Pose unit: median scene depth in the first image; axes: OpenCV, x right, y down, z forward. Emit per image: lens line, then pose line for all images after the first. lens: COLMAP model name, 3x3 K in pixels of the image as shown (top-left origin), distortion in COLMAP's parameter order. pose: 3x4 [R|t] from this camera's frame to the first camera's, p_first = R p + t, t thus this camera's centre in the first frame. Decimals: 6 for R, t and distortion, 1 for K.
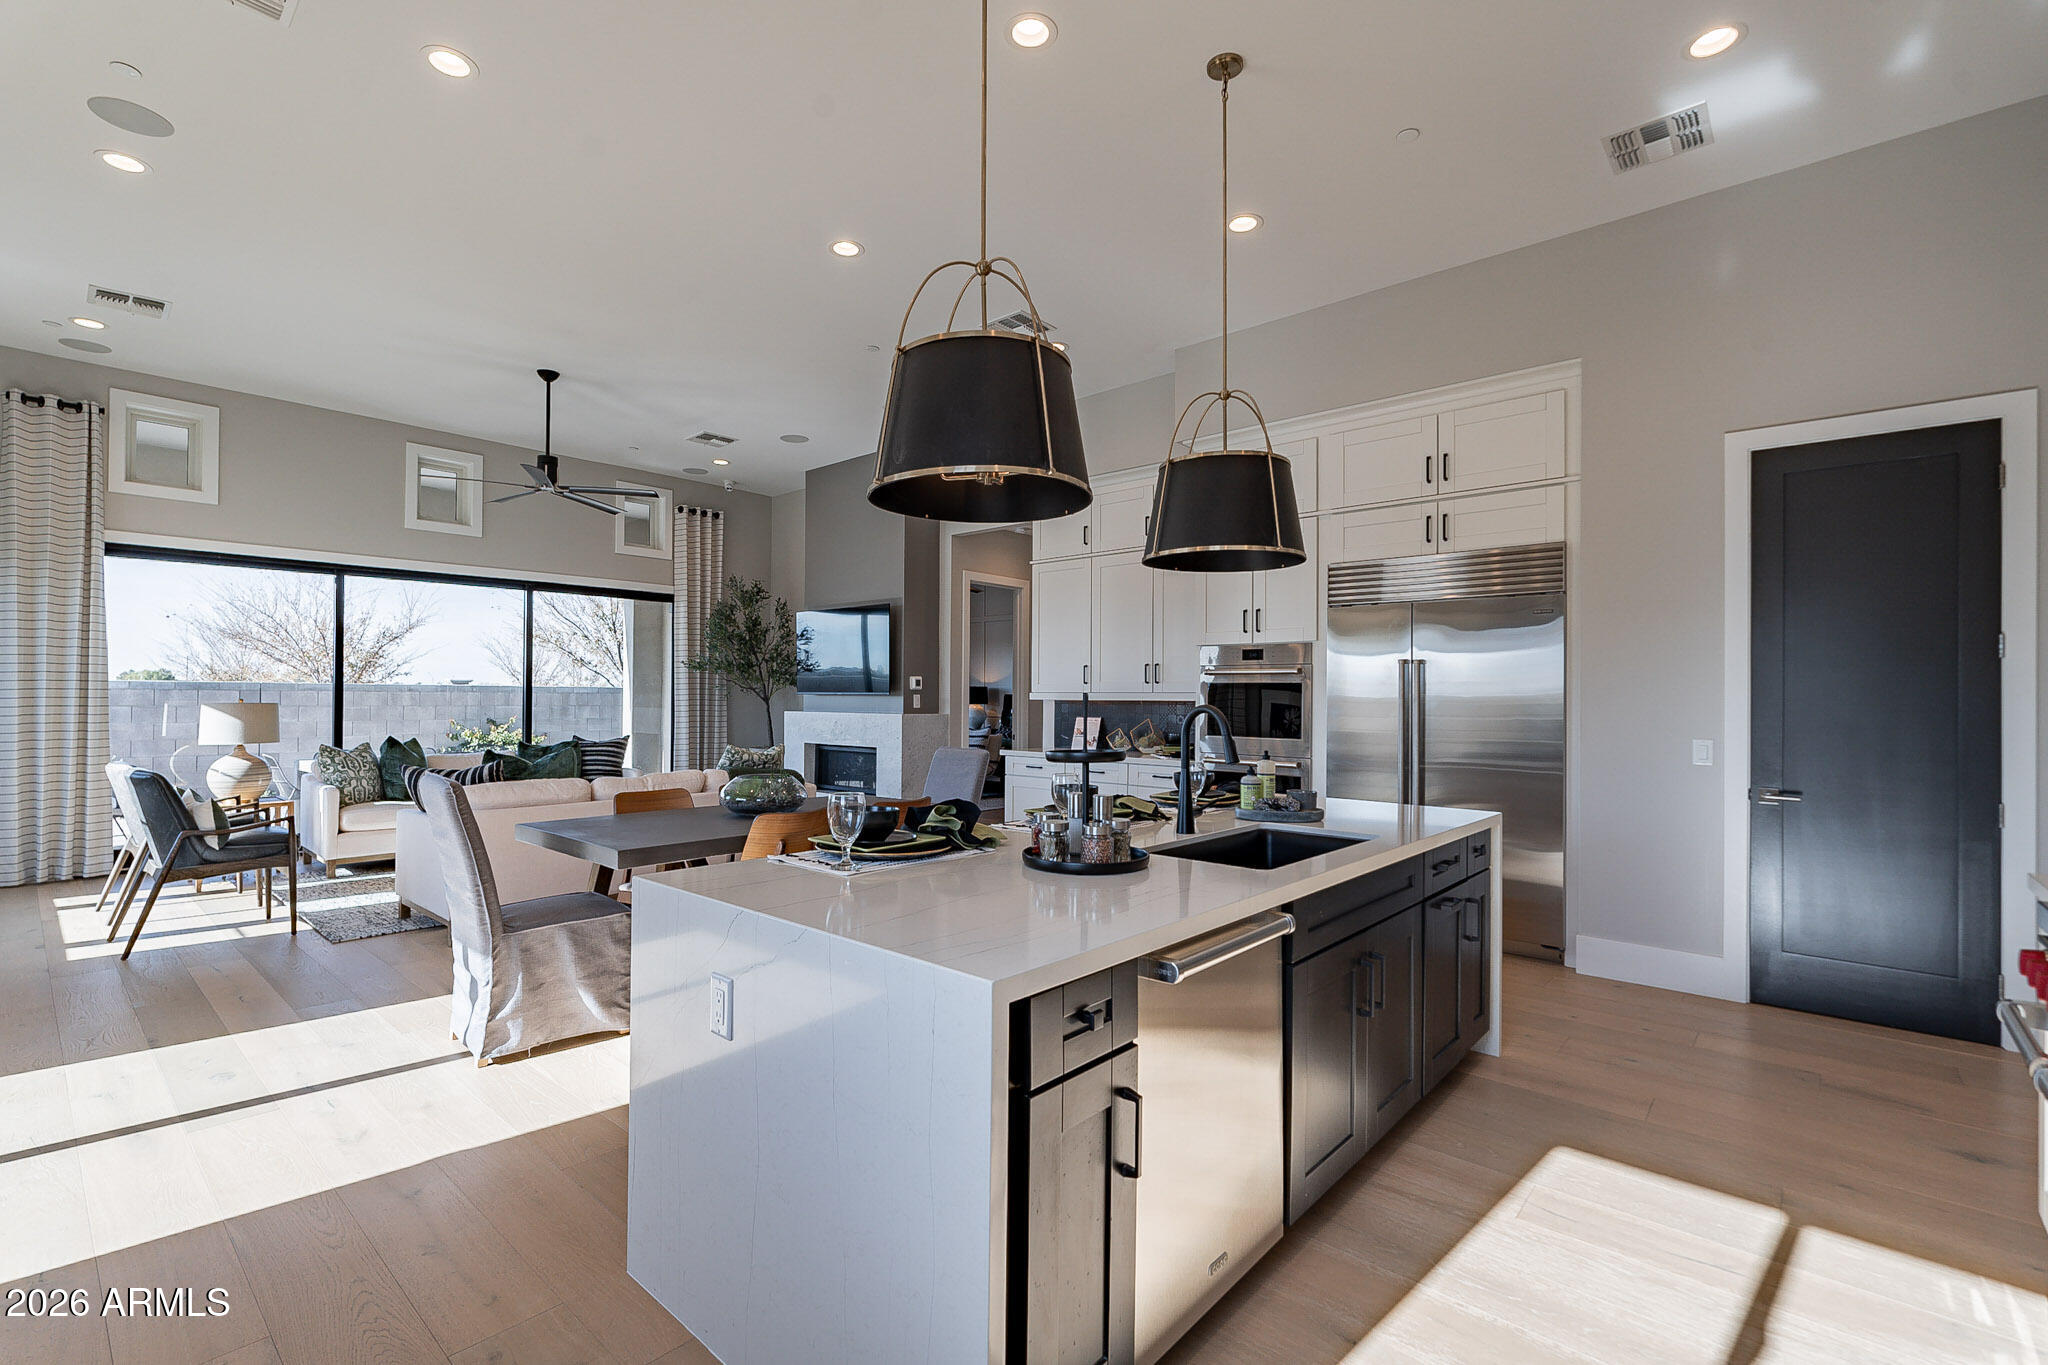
lens RADIAL K [[901.4, 0, 1017.1], [0, 901.4, 687.0], [0, 0, 1]] dist [-0.001951, -0.001267]
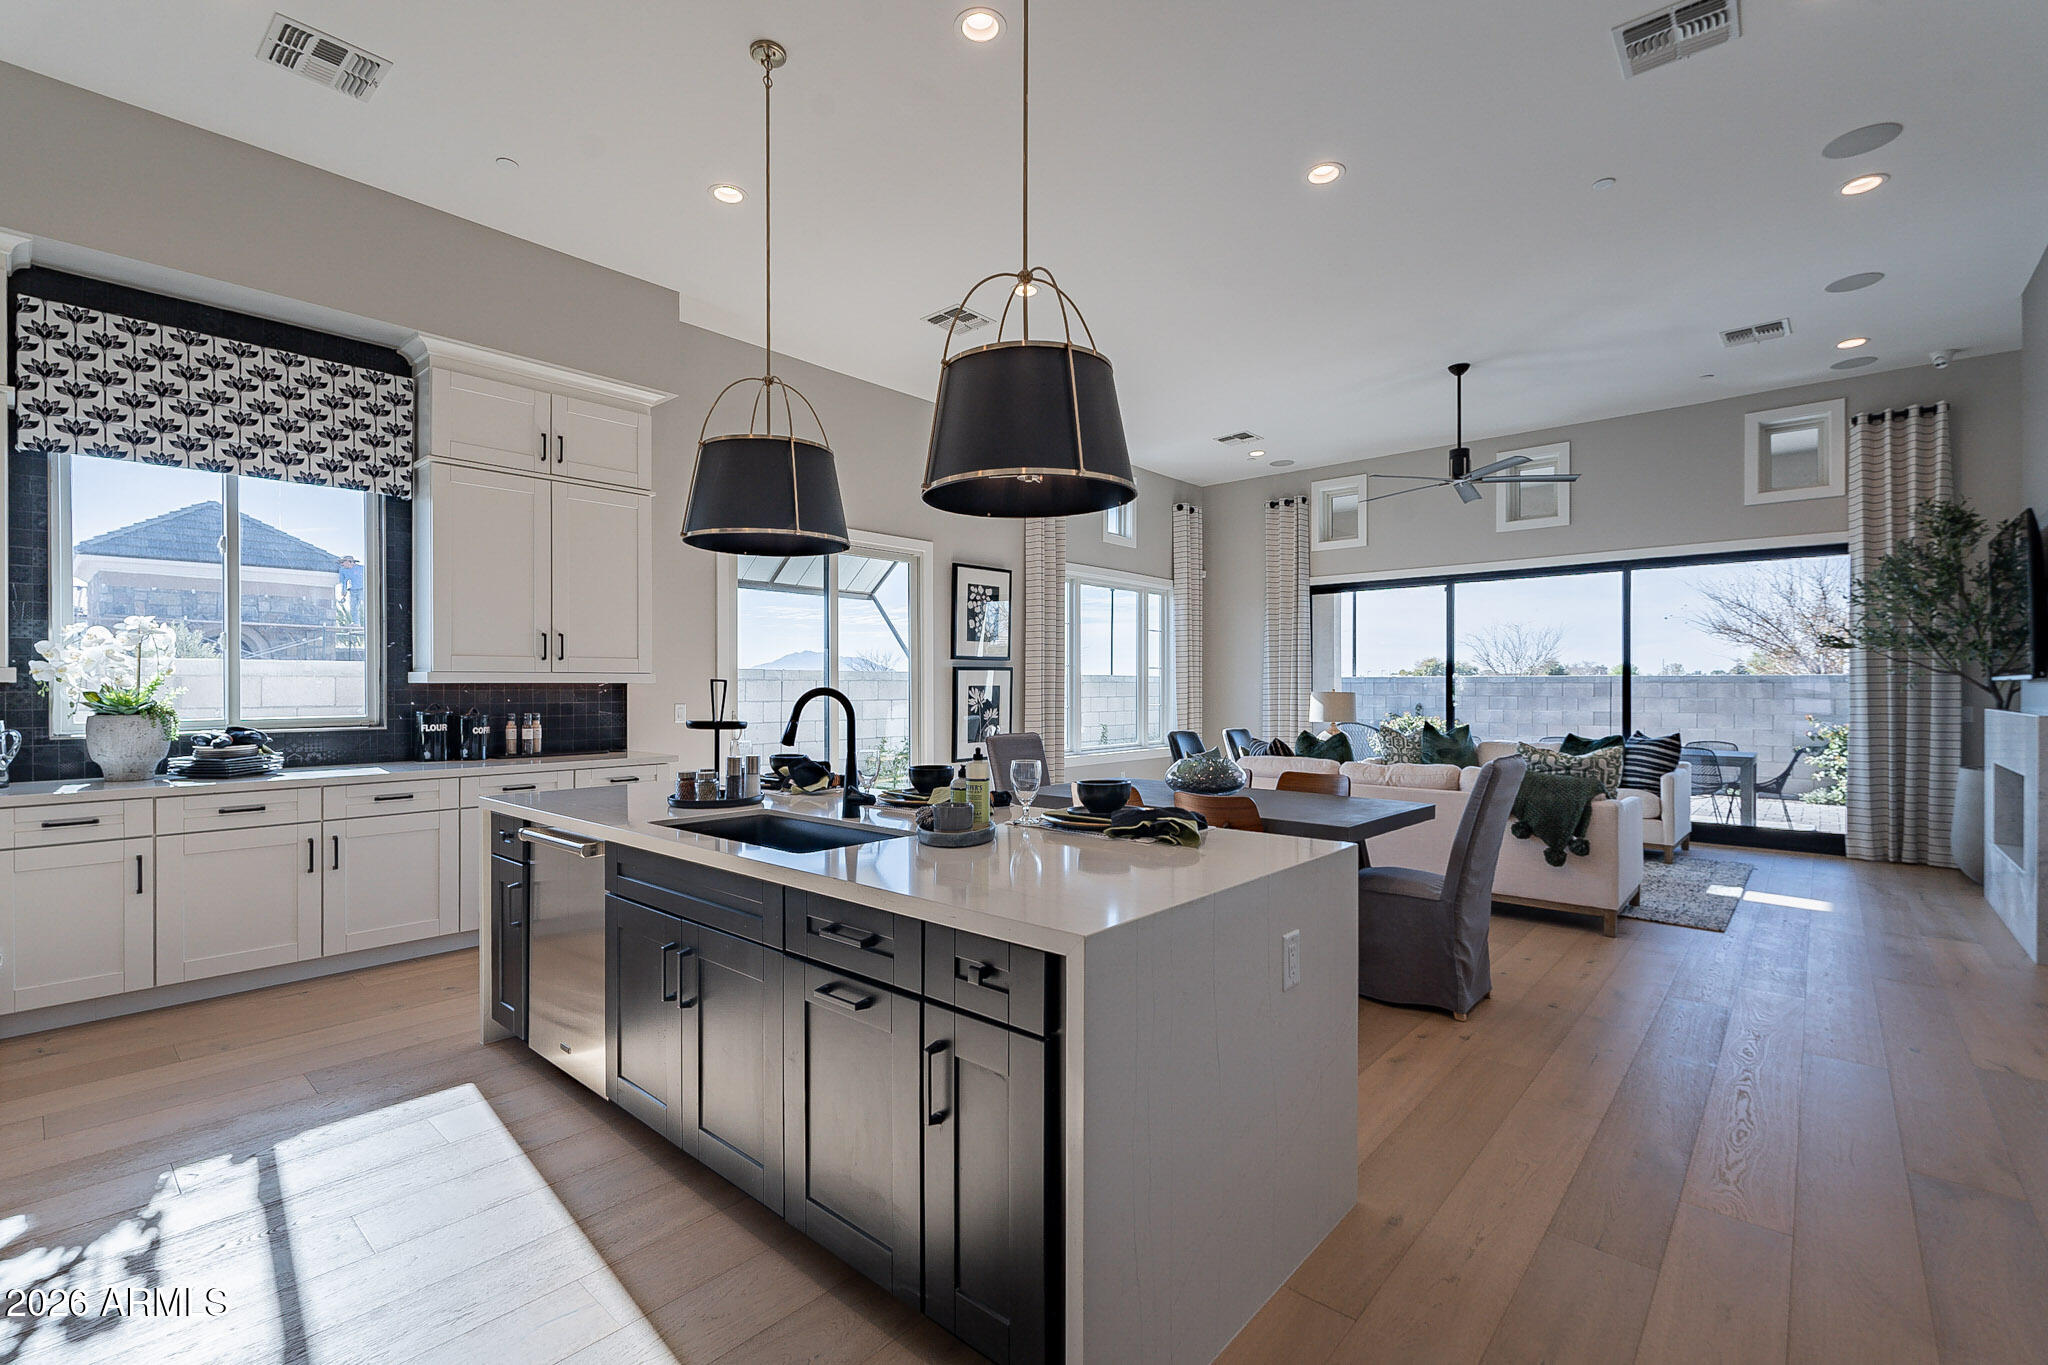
lens RADIAL K [[901.4, 0, 1015.9], [0, 901.4, 683.6], [0, 0, 1]] dist [-0.001951, -0.001267]
pose [[-0.001038, -0.011042, -0.999938, 0.492419], [0.011779, 0.999870, -0.011054, 0.014612], [0.999930, -0.011790, -0.000908, 0.493896]]
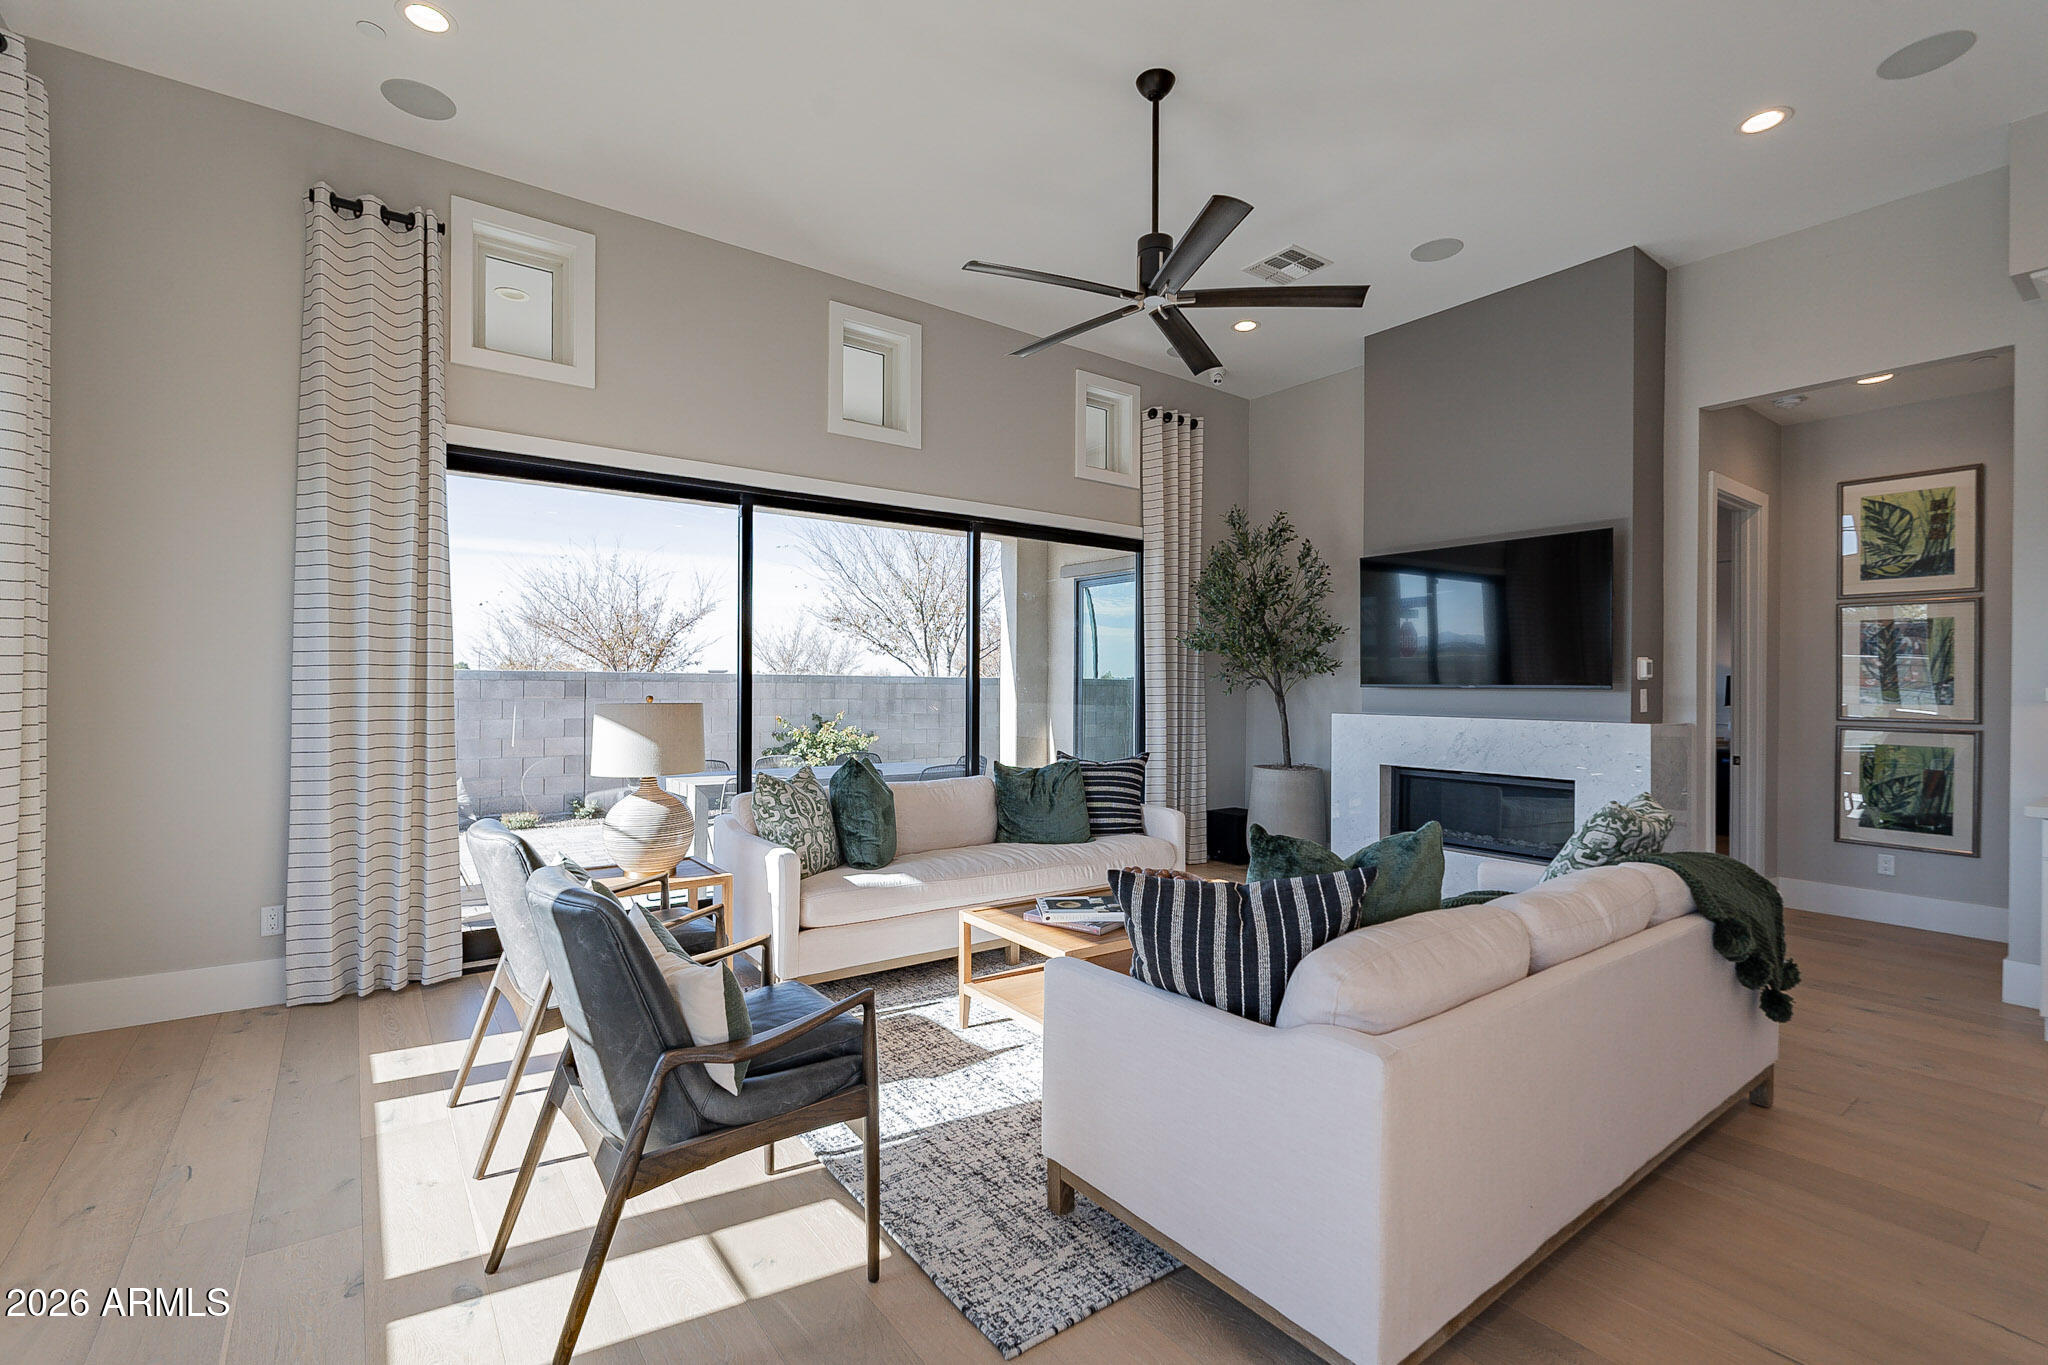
lens RADIAL K [[901.4, 0, 1013.9], [0, 901.4, 686.1], [0, 0, 1]] dist [-0.001951, -0.001267]
pose [[0.978181, 0.001002, -0.207752, -0.492123], [0.001178, 0.999946, 0.010370, 0.000484], [0.207751, -0.010388, 0.978127, 0.460963]]
